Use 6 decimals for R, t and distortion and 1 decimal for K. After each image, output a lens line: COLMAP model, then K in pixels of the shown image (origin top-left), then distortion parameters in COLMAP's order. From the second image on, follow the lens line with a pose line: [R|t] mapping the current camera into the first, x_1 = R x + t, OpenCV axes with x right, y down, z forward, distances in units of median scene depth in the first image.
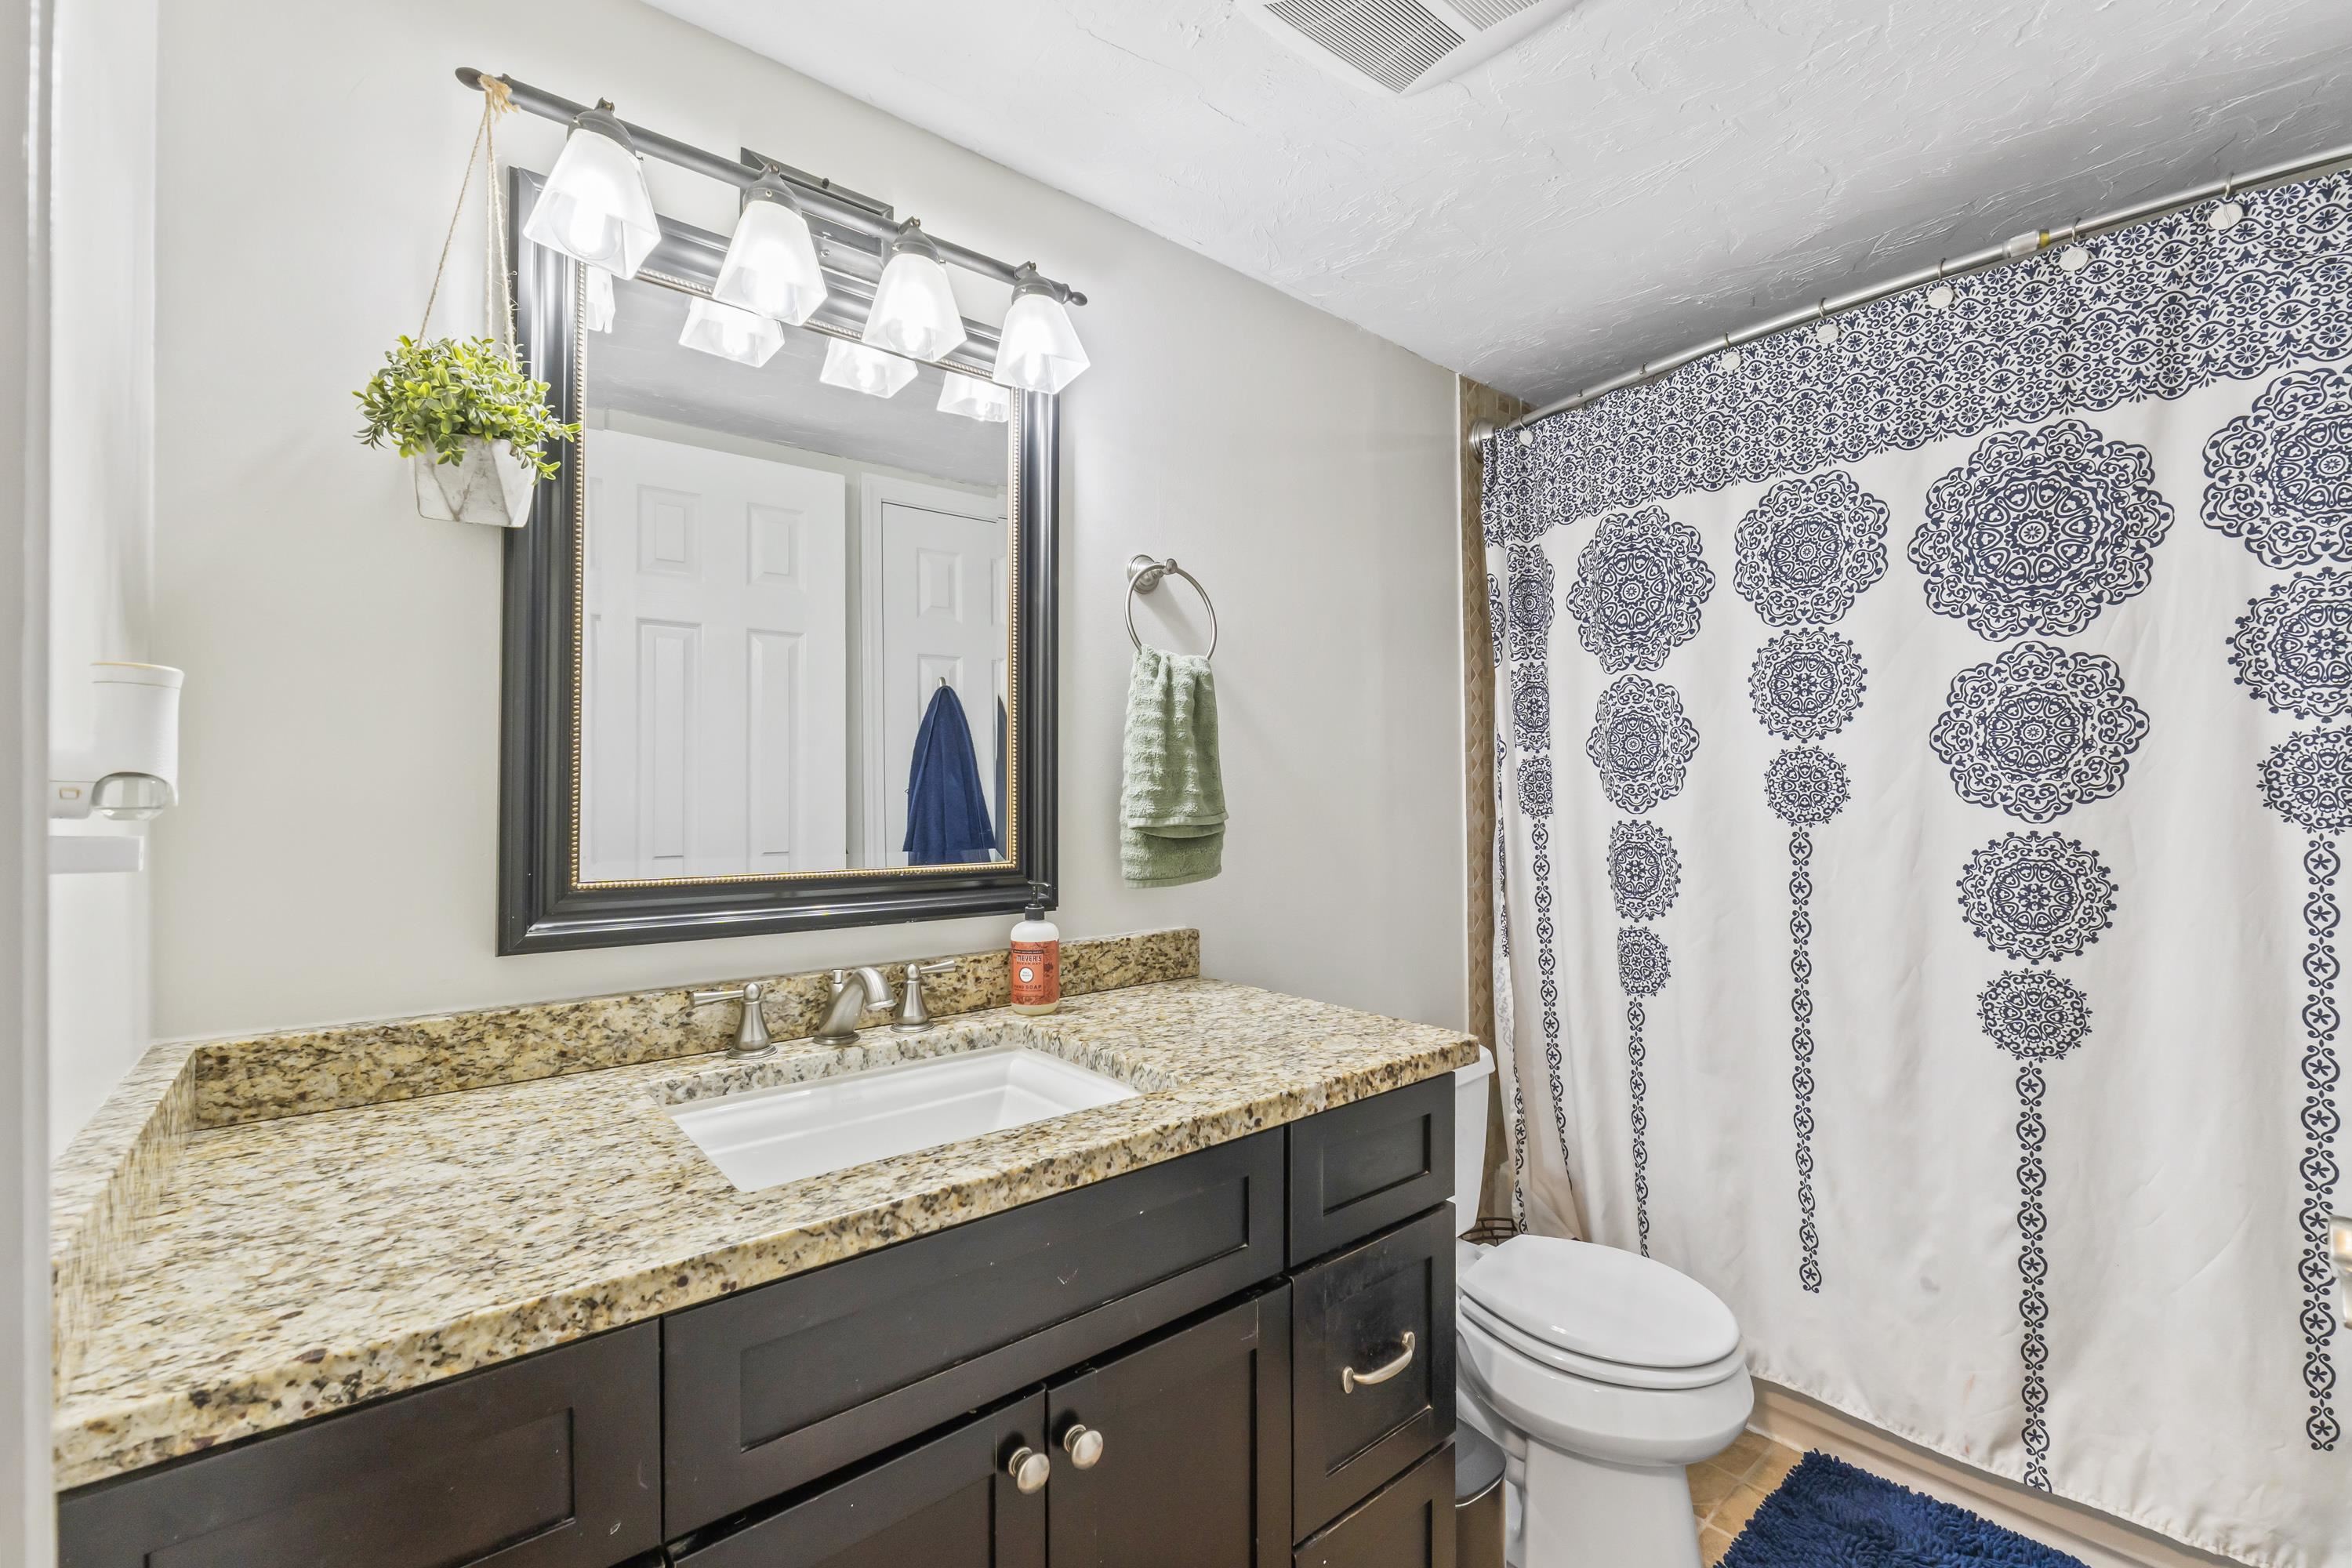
lens RADIAL K [[998.1, 0, 1171.3], [0, 998.1, 791.3], [0, 0, 1]] dist [-0.009766, 0.000870]
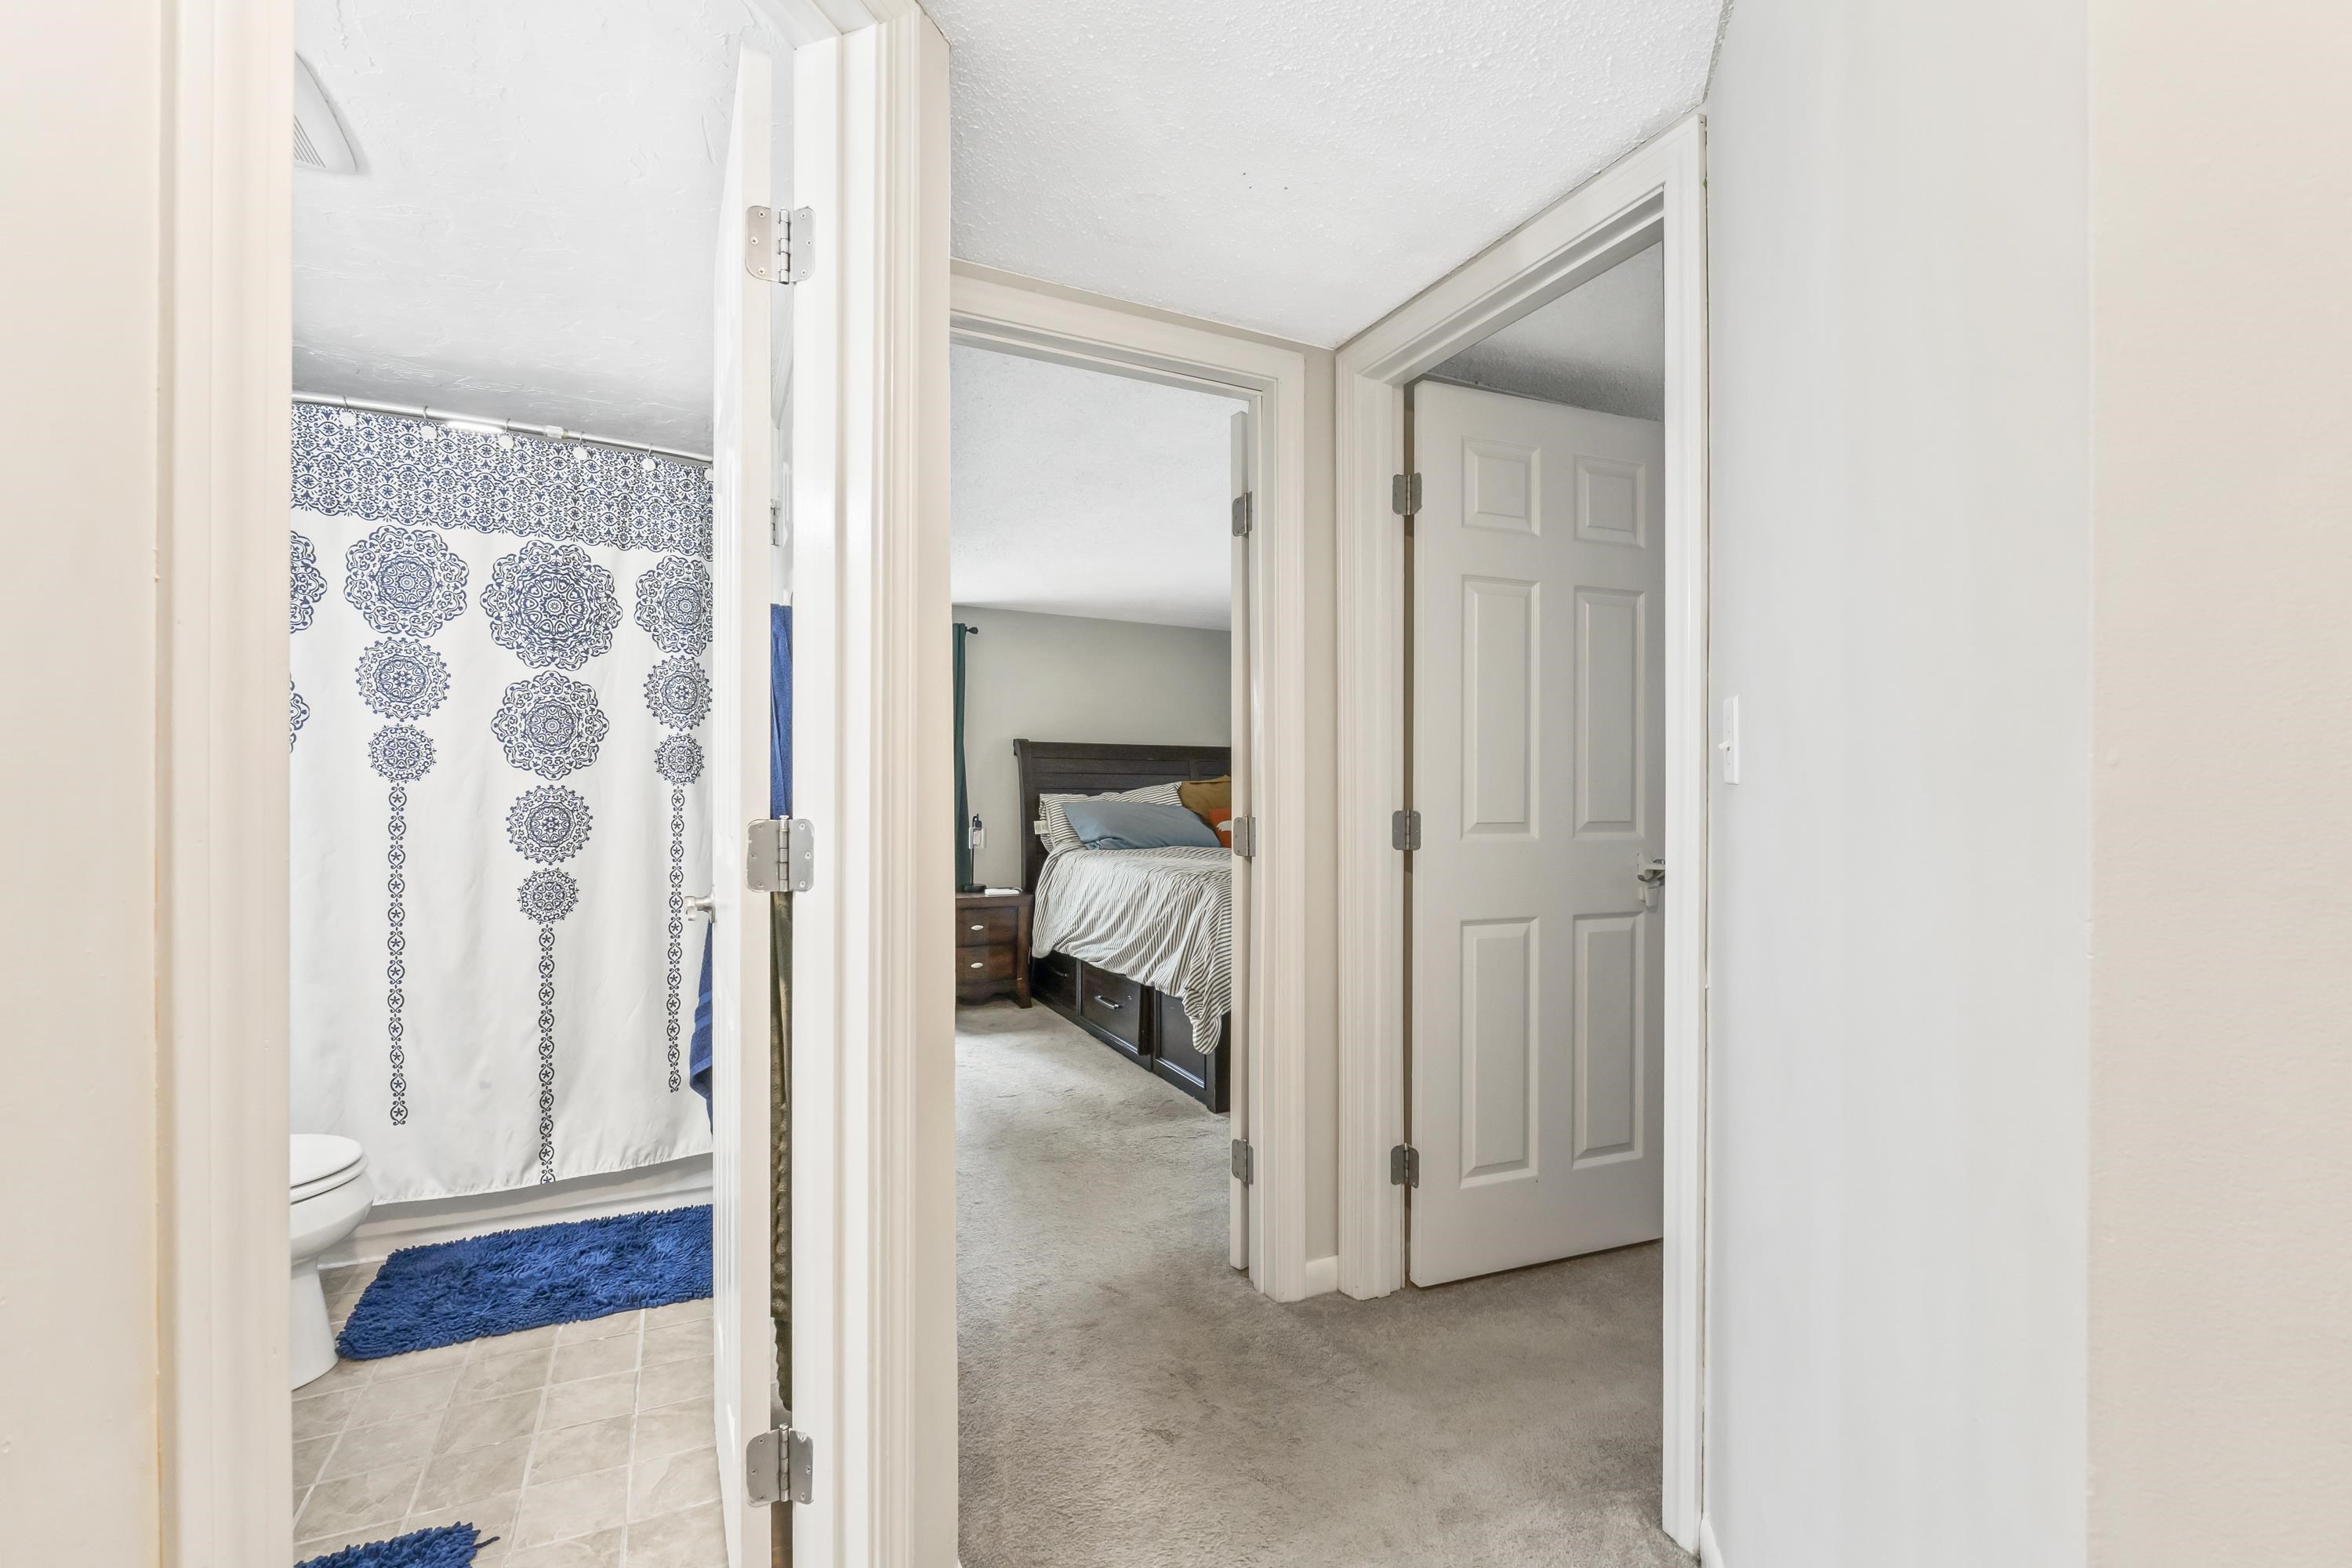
lens RADIAL K [[998.1, 0, 1165.9], [0, 998.1, 798.5], [0, 0, 1]] dist [-0.009766, 0.000870]
pose [[0.248208, 0.009771, 0.968657, -0.475433], [-0.014369, 0.999876, -0.006404, 0.056722], [-0.968600, -0.012329, 0.248318, -0.401880]]
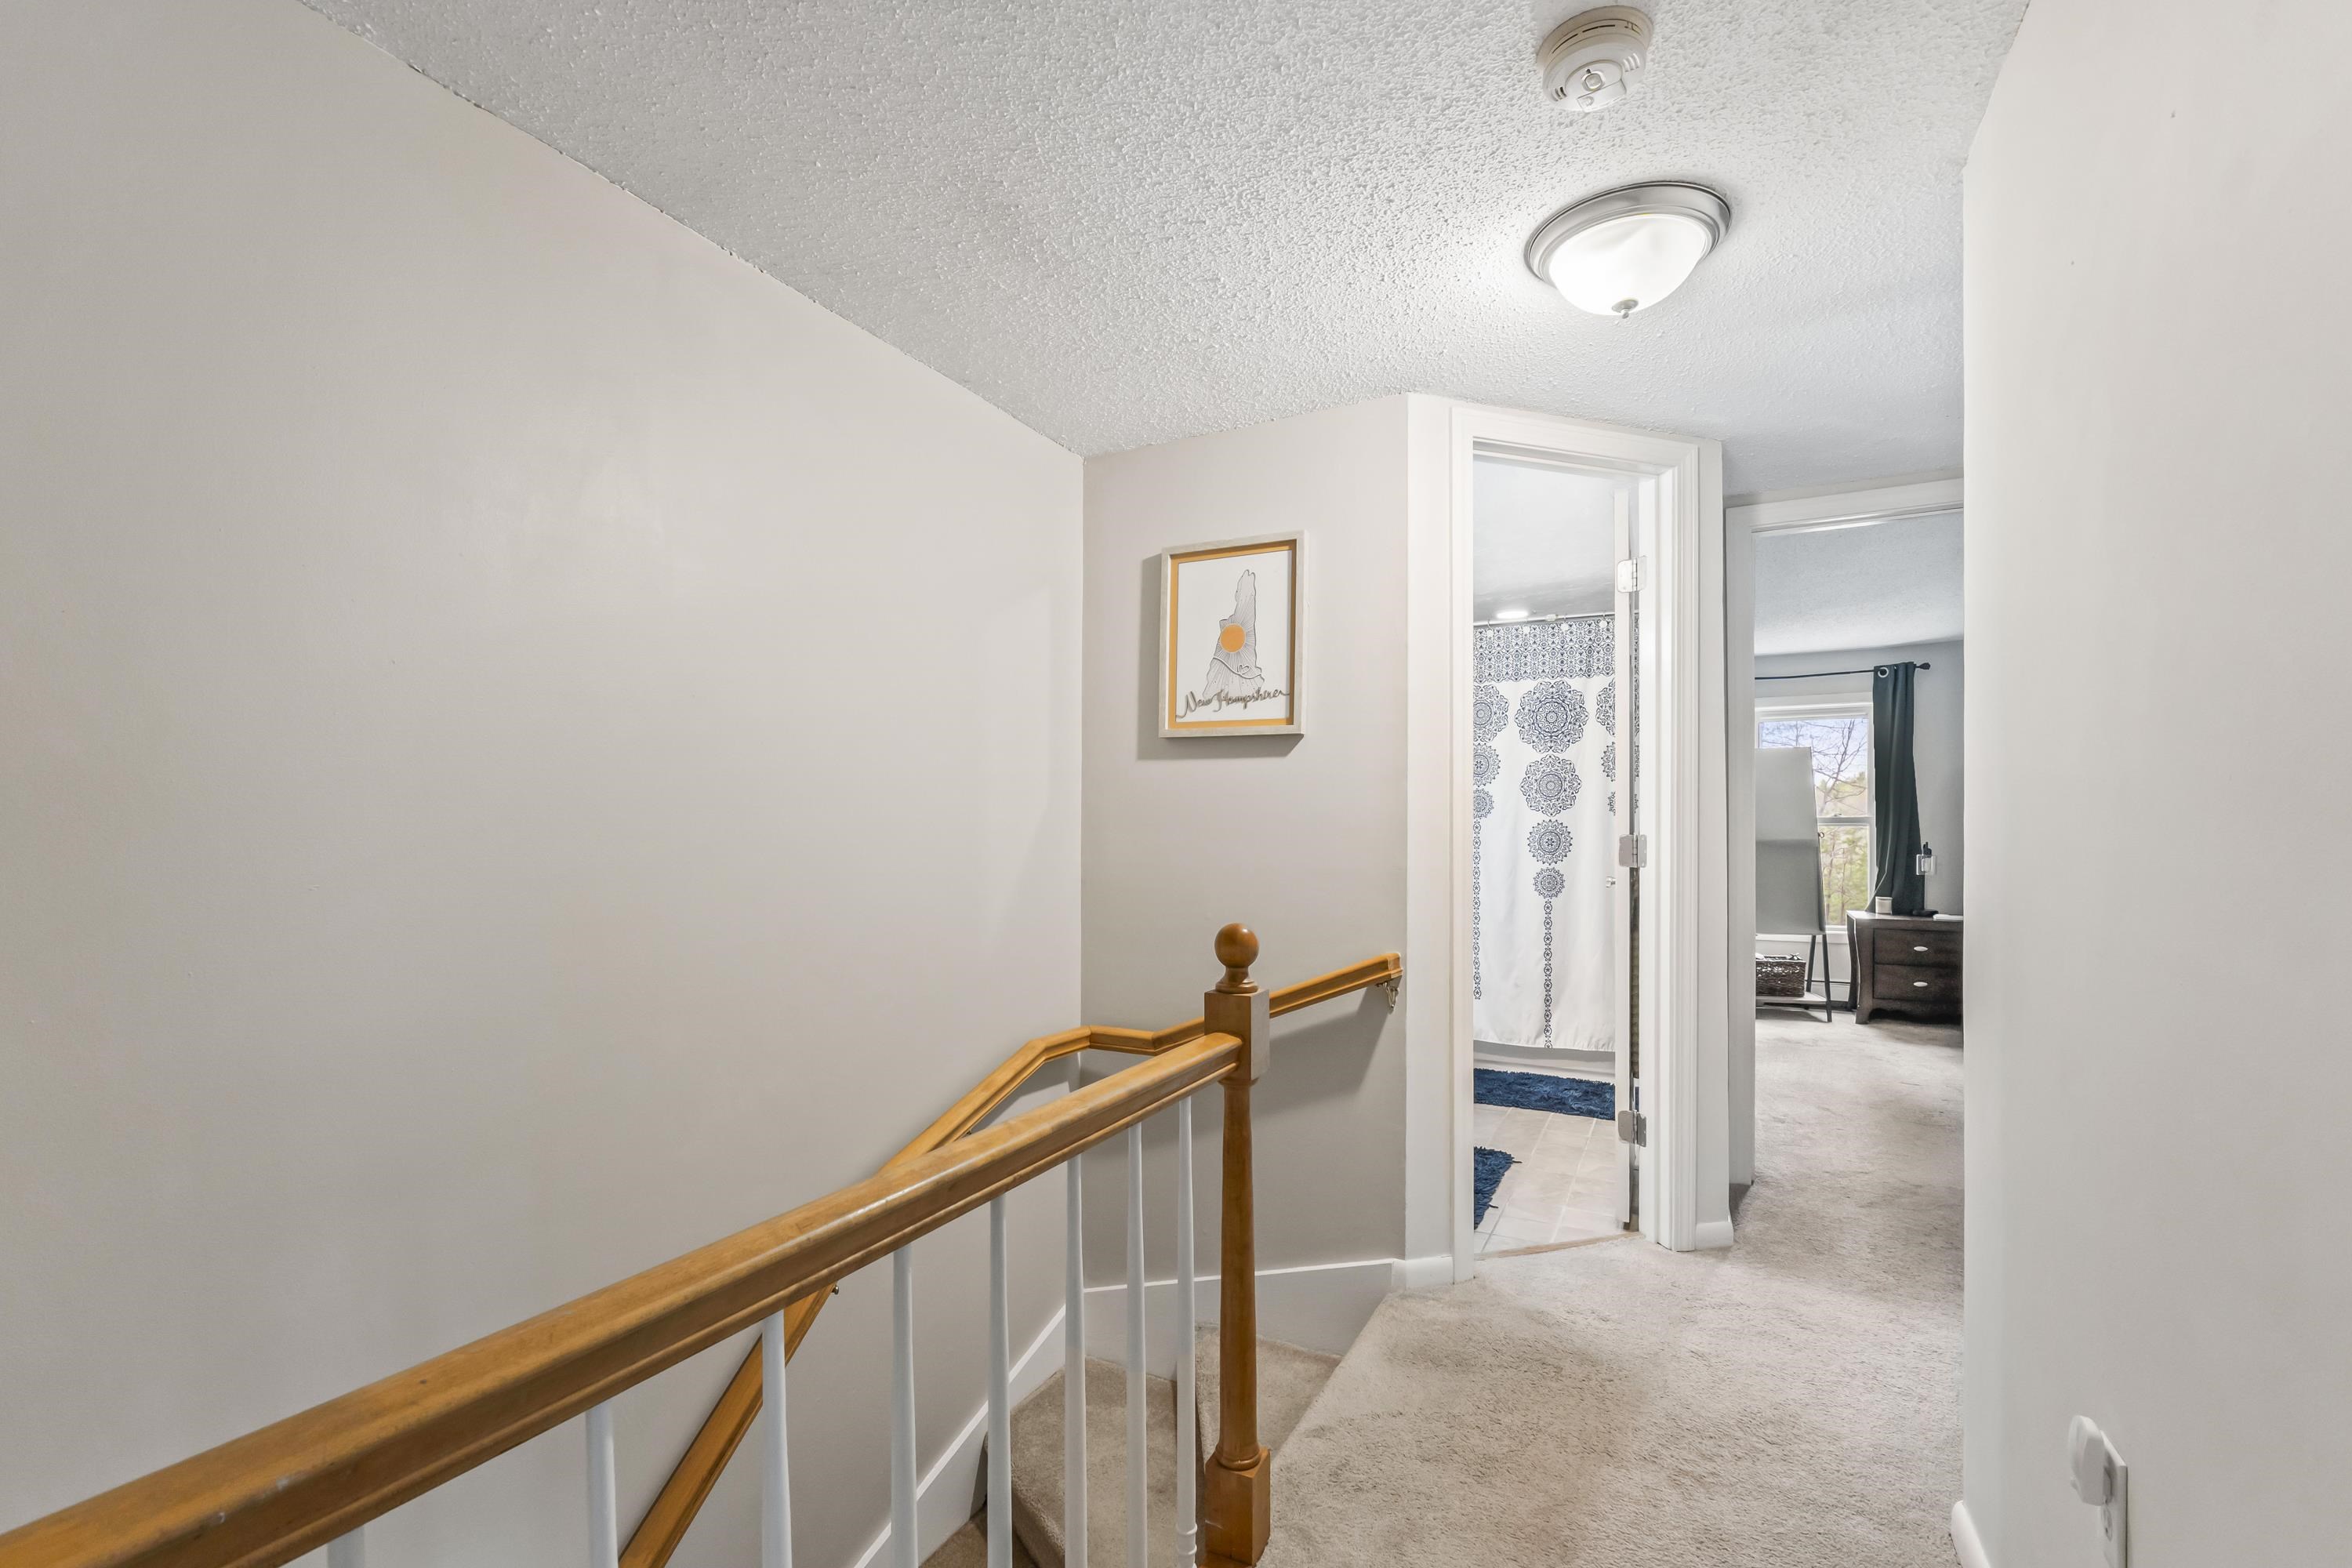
lens RADIAL K [[998.1, 0, 1180.9], [0, 998.1, 831.4], [0, 0, 1]] dist [-0.009766, 0.000870]
pose [[0.923505, 0.007827, 0.383507, -1.213788], [-0.011830, 0.999897, 0.008081, 0.062196], [-0.383404, -0.012000, 0.923503, -1.246567]]
